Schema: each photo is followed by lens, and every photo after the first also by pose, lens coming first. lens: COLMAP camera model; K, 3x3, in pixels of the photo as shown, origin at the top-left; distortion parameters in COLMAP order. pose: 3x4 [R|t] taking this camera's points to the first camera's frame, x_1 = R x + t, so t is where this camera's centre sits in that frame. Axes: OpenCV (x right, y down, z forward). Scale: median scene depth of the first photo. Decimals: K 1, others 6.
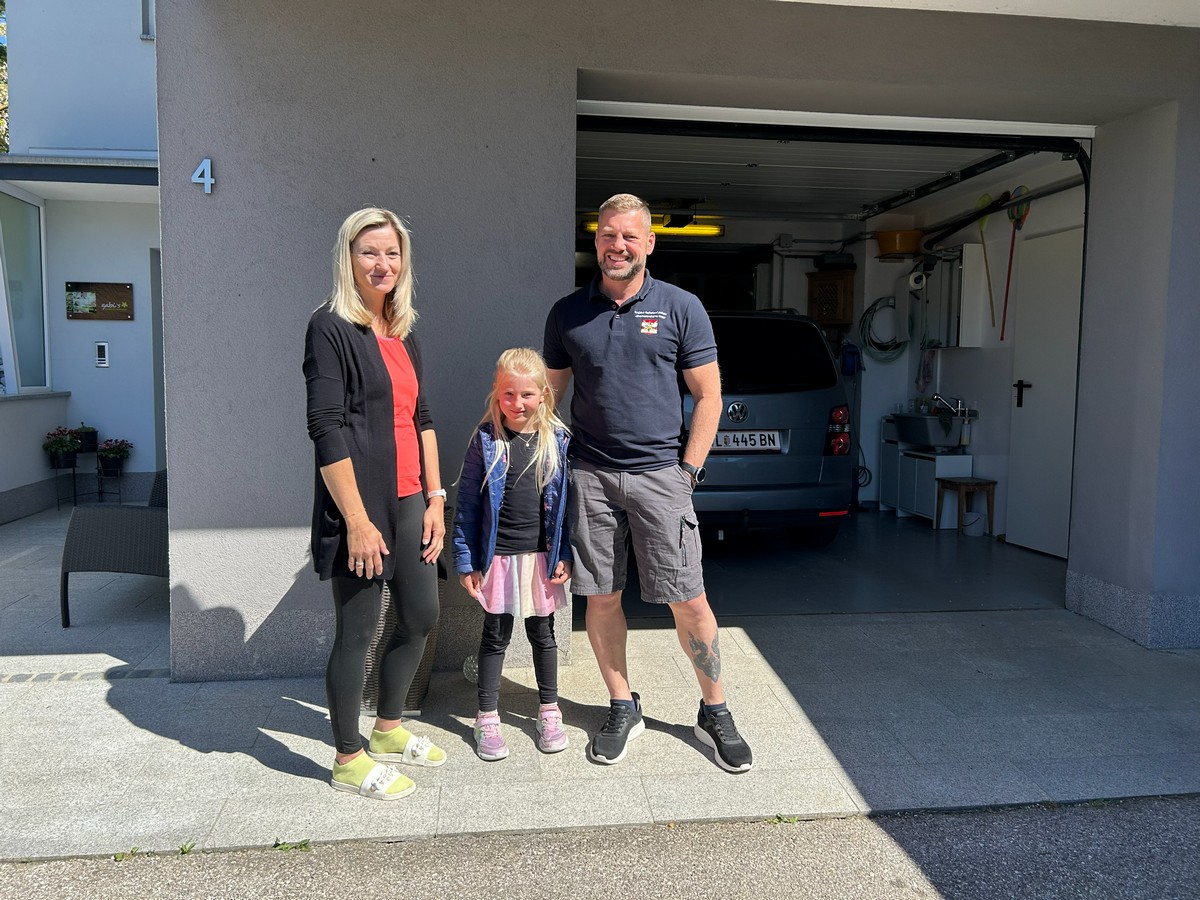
lens RADIAL K [[907.9, 0, 597.3], [0, 907.9, 453.4], [0, 0, 1]] dist [0.006541, 0.000646]
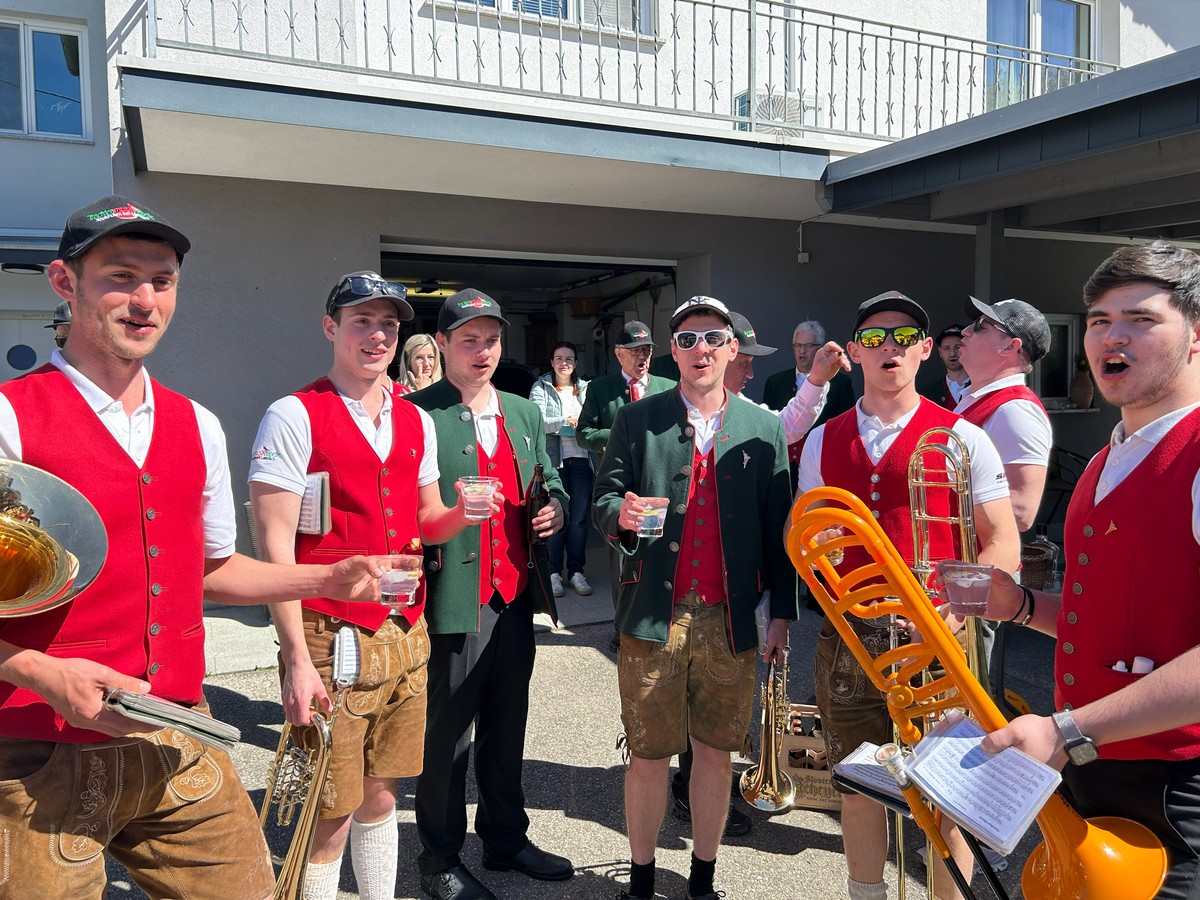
lens RADIAL K [[907.9, 0, 598.5], [0, 907.9, 452.8], [0, 0, 1]] dist [0.006541, 0.000646]
pose [[0.956109, -0.042993, 0.289840, -0.071153], [0.047945, 0.998800, -0.010004, 0.012678], [-0.289062, 0.023461, 0.957023, -0.361176]]
